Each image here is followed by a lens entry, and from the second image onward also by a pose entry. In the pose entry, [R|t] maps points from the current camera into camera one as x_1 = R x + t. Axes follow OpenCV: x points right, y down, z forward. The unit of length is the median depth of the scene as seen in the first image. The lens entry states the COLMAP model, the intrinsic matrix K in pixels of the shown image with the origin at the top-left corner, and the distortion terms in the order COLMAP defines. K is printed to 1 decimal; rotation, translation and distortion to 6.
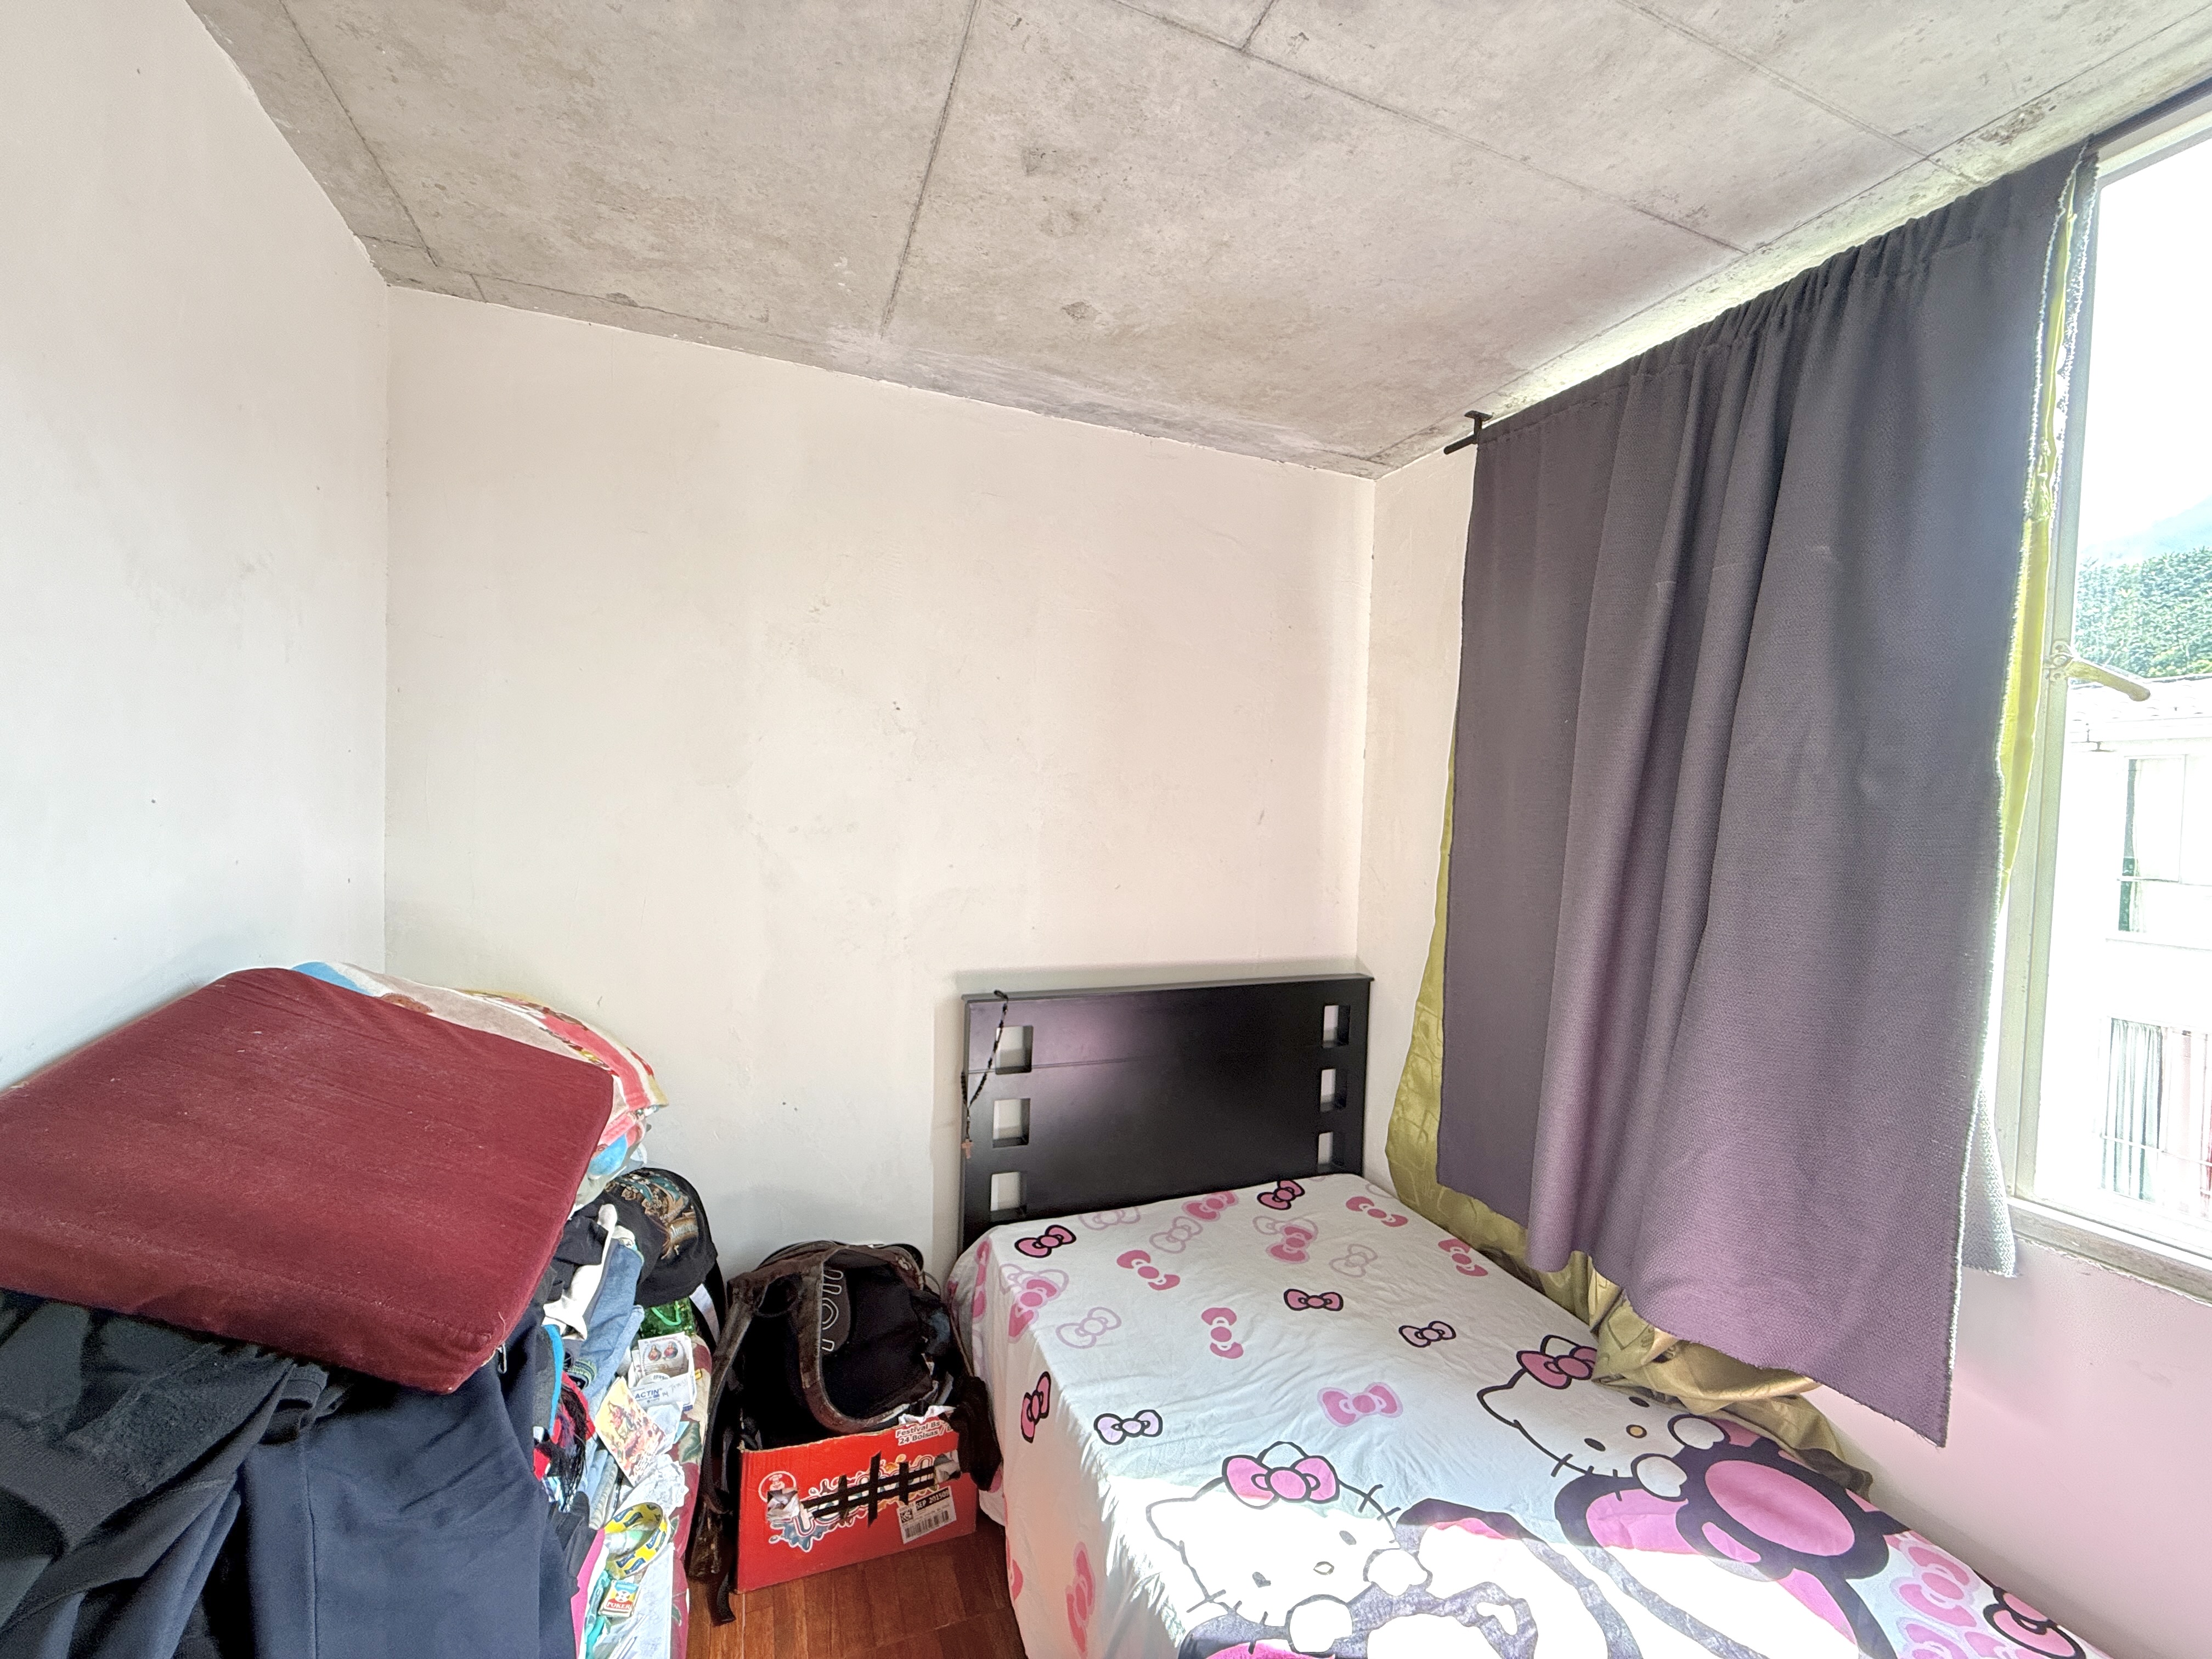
lens RADIAL K [[876.6, 0, 1106.6], [0, 876.6, 826.9], [0, 0, 1]] dist [-0.000756, 0.000427]
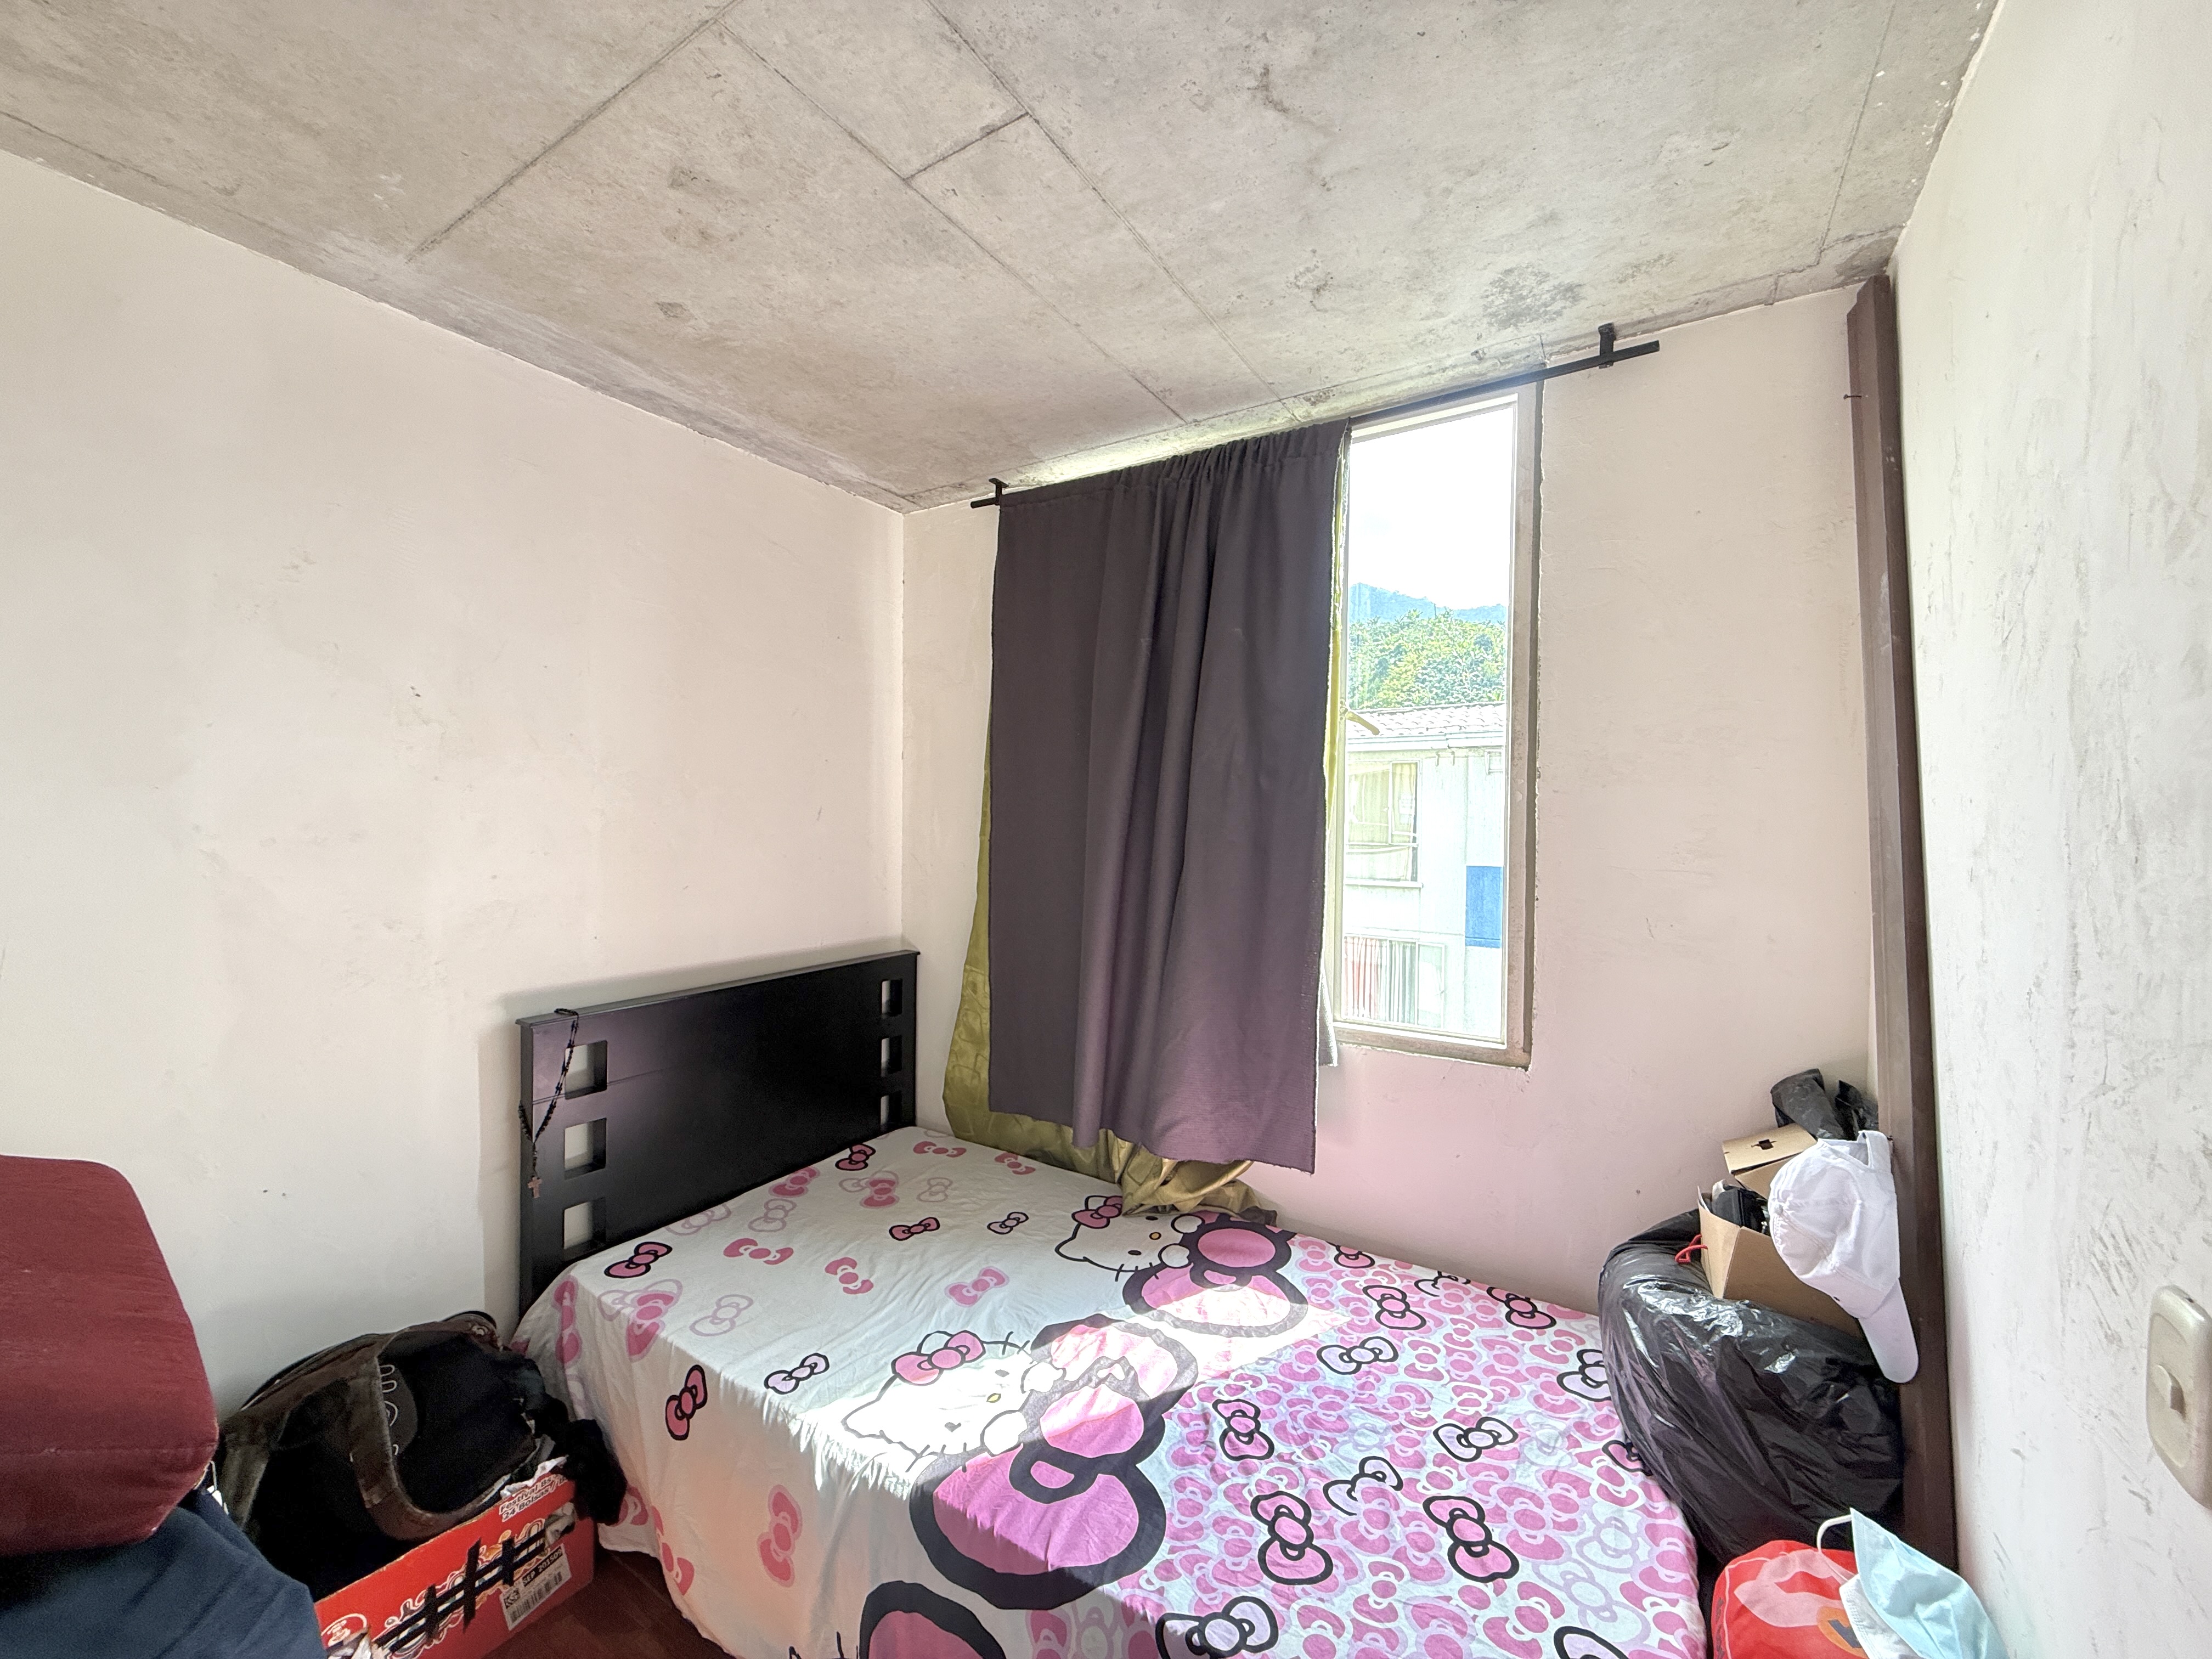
lens RADIAL K [[876.6, 0, 1099.8], [0, 876.6, 826.2], [0, 0, 1]] dist [-0.000756, 0.000427]
pose [[0.806984, -0.033002, 0.589650, -0.251949], [0.032558, 0.999405, 0.011377, 0.004590], [-0.589675, 0.010016, 0.807579, -0.091062]]
